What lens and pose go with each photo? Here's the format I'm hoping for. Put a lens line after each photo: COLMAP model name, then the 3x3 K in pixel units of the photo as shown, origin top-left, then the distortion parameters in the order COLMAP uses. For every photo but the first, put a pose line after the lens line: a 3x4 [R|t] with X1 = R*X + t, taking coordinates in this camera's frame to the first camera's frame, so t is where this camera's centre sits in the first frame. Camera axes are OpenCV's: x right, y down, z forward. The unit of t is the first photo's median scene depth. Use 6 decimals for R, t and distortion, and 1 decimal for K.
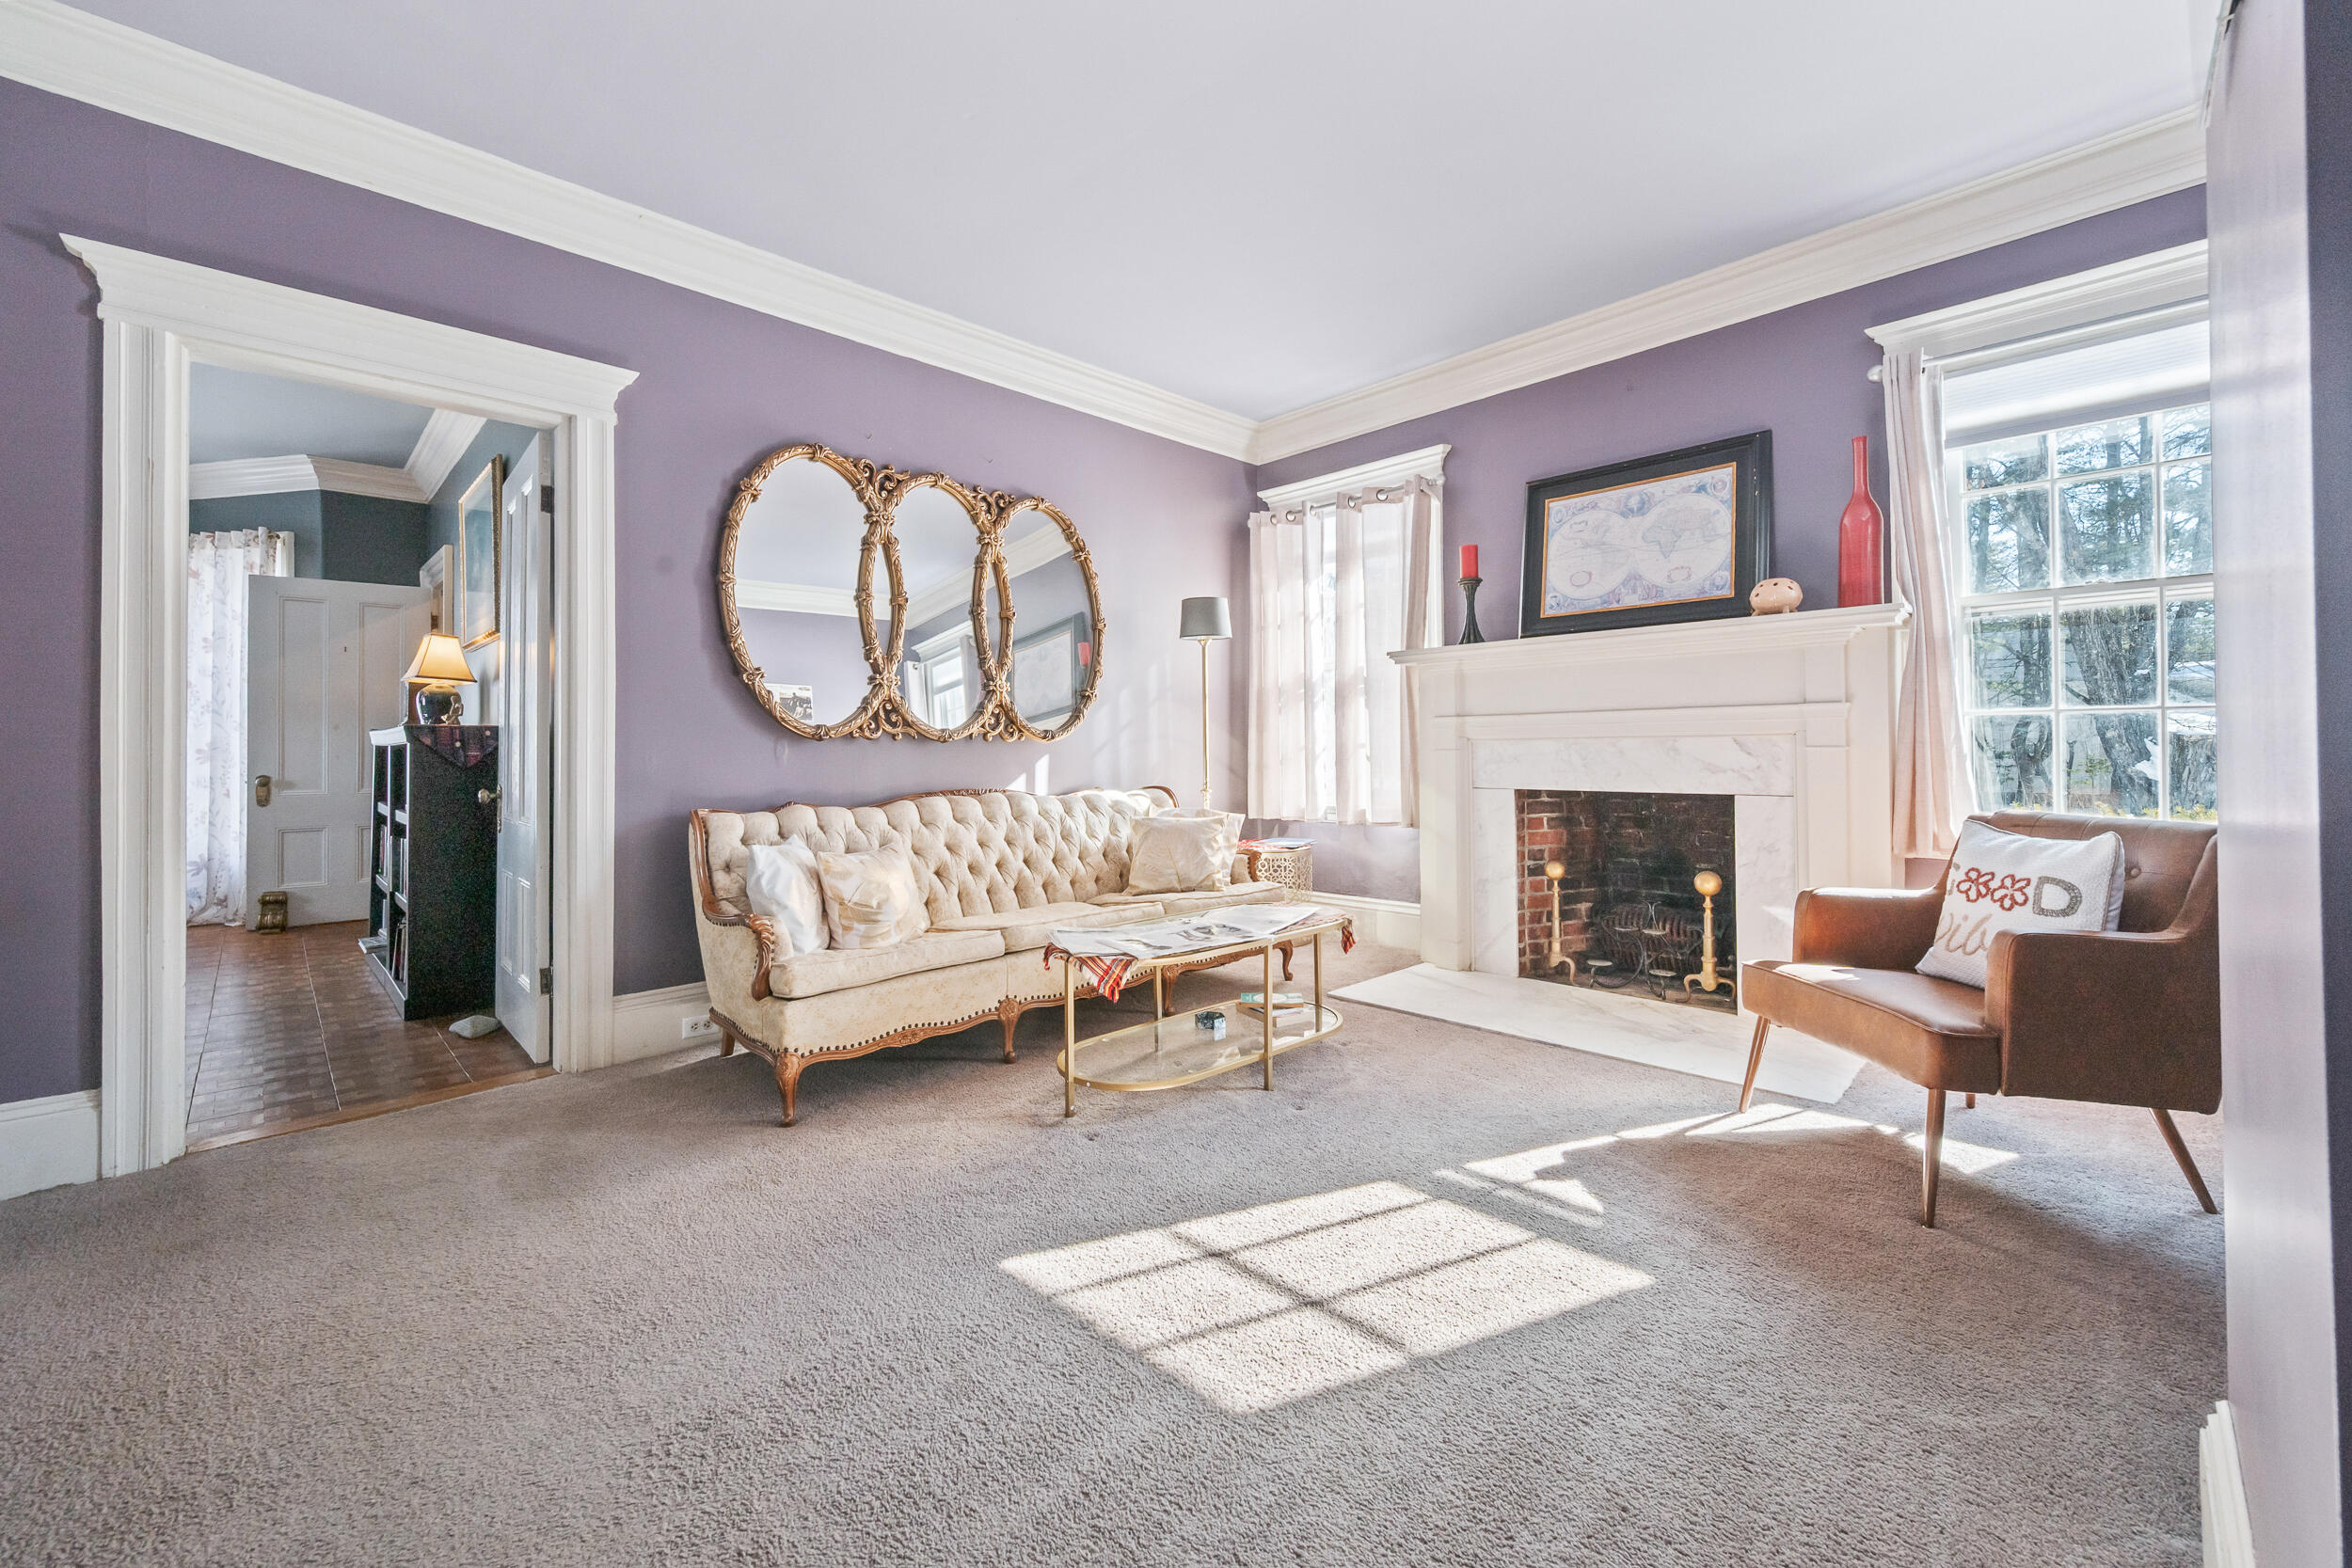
lens RADIAL K [[931.7, 0, 1209.2], [0, 931.7, 734.8], [0, 0, 1]] dist [-0.011520, -0.000161]
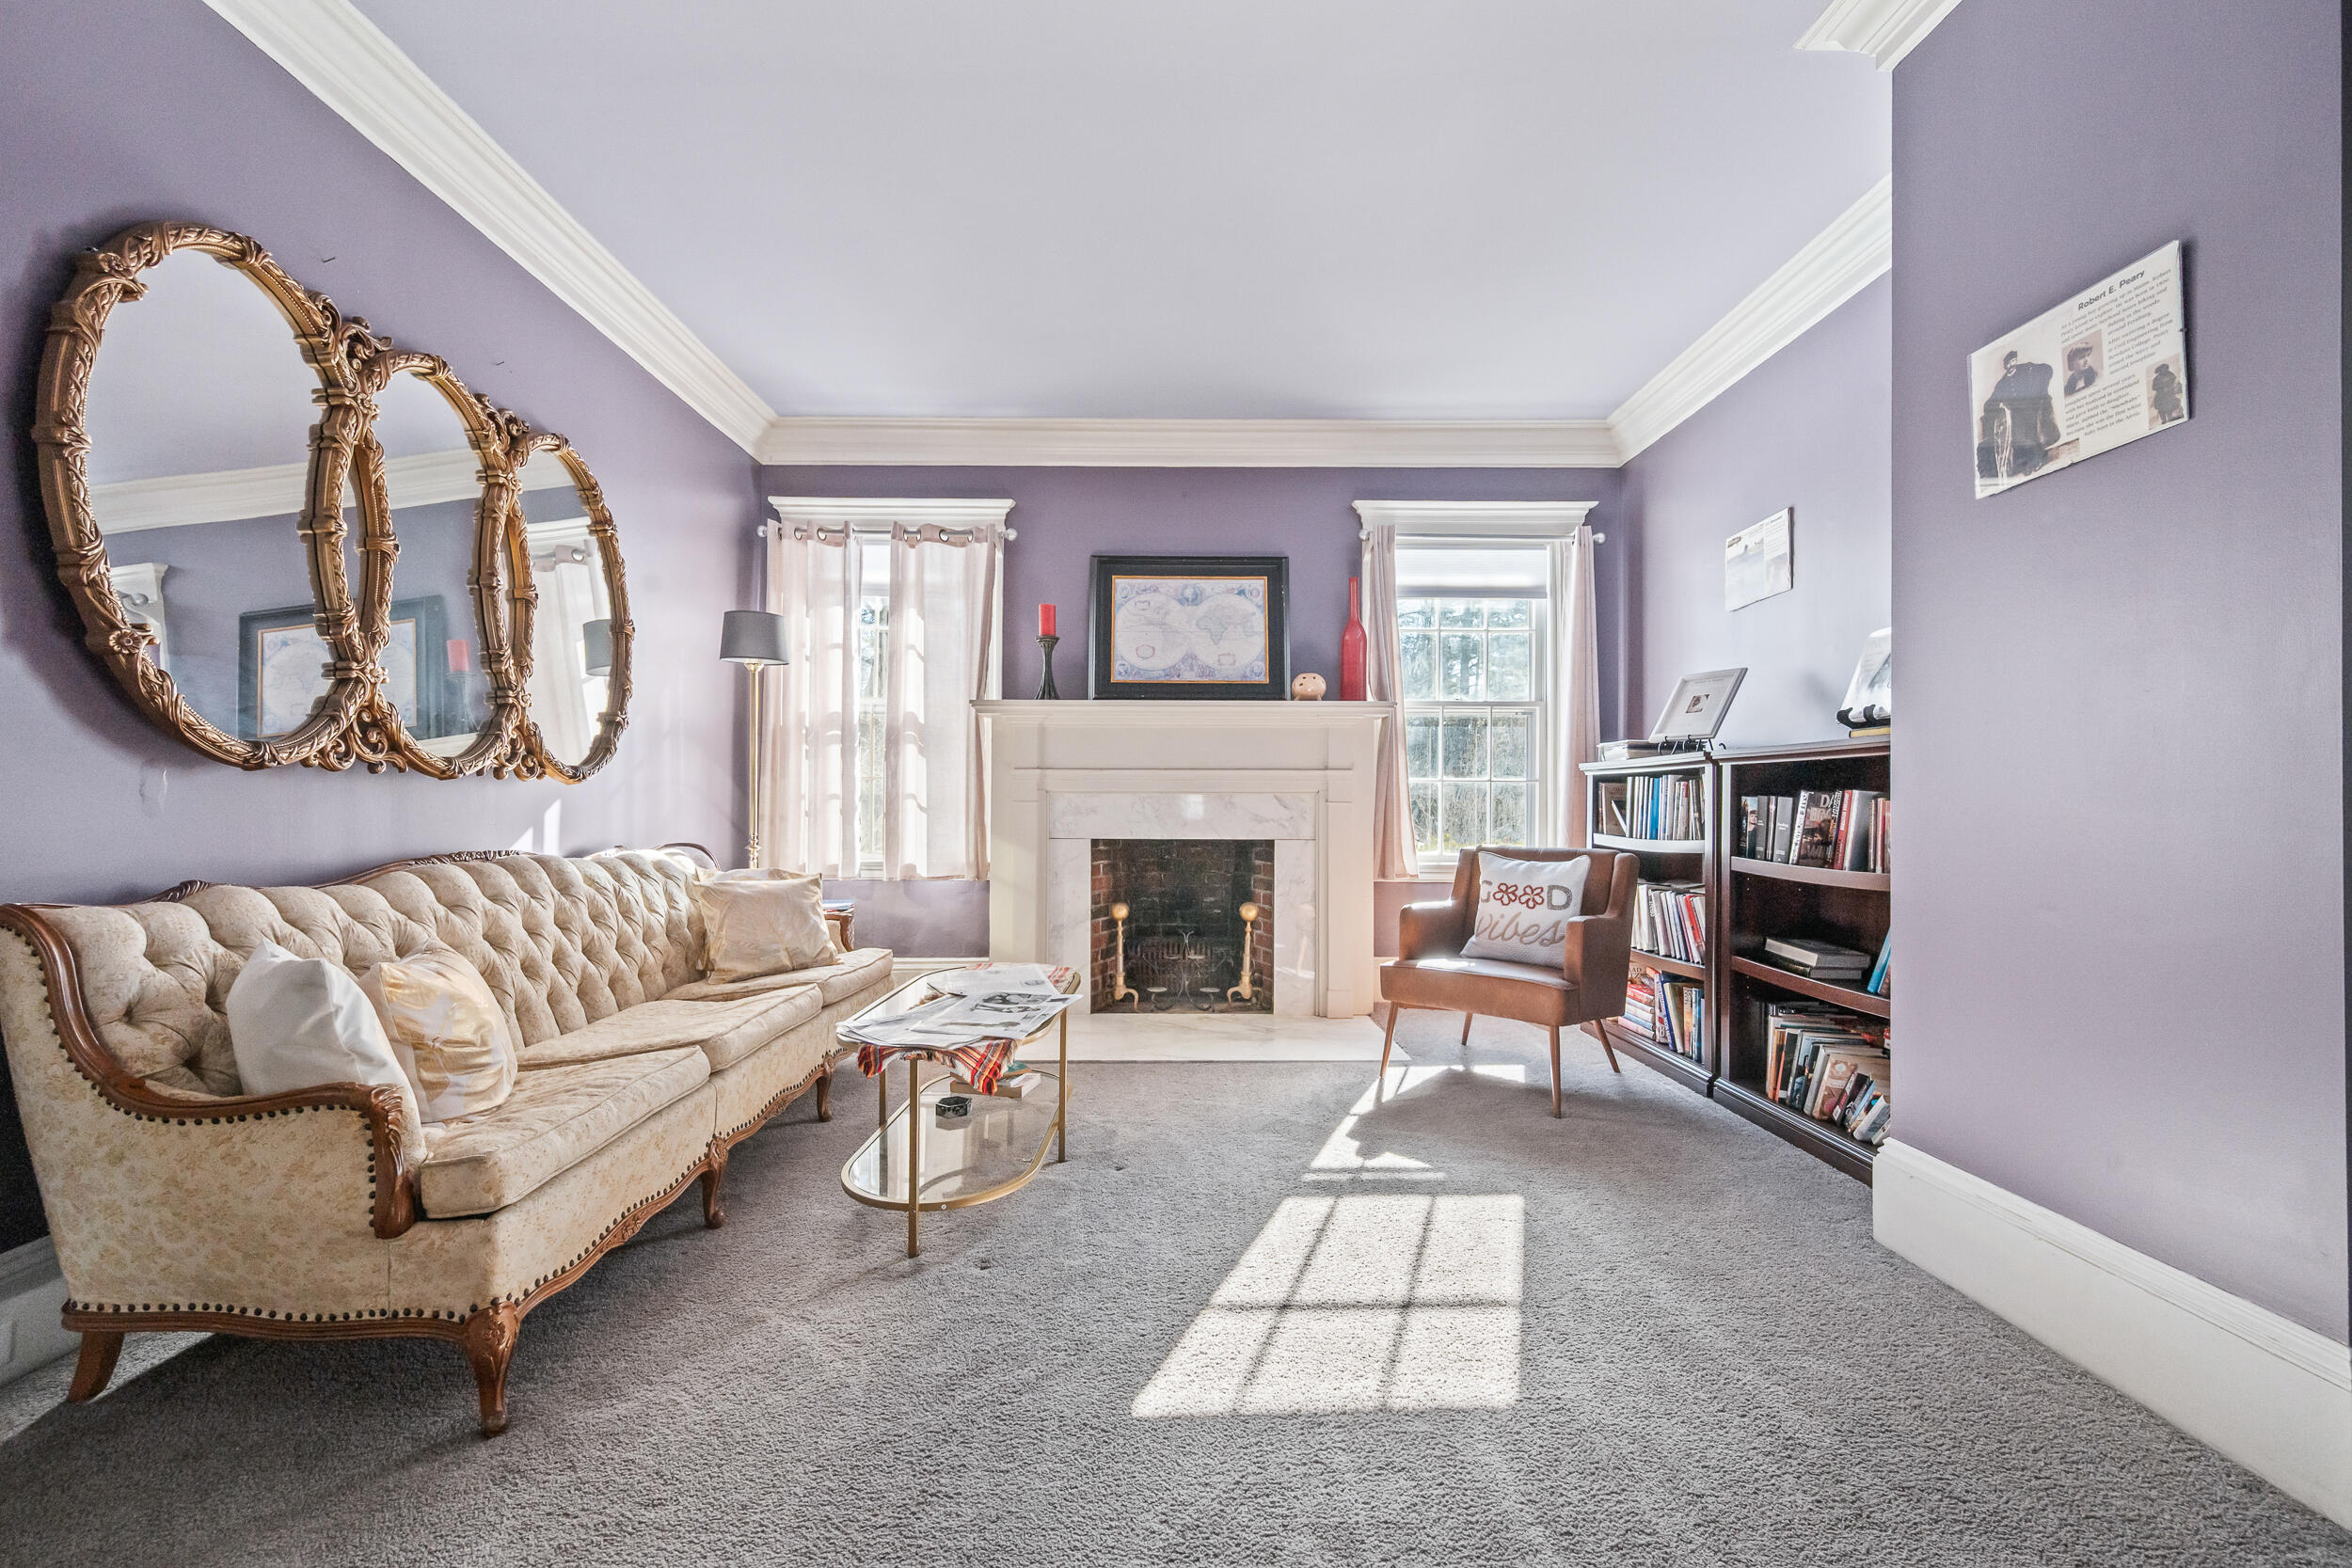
lens RADIAL K [[920.4, 0, 1176.0], [0, 920.4, 784.0], [0, 0, 1]] dist [0.000693, 0.000077]
pose [[0.700436, 0.026567, 0.713221, -0.391340], [-0.022139, 0.999635, -0.015493, 0.010280], [-0.713372, -0.004938, 0.700768, 0.199198]]
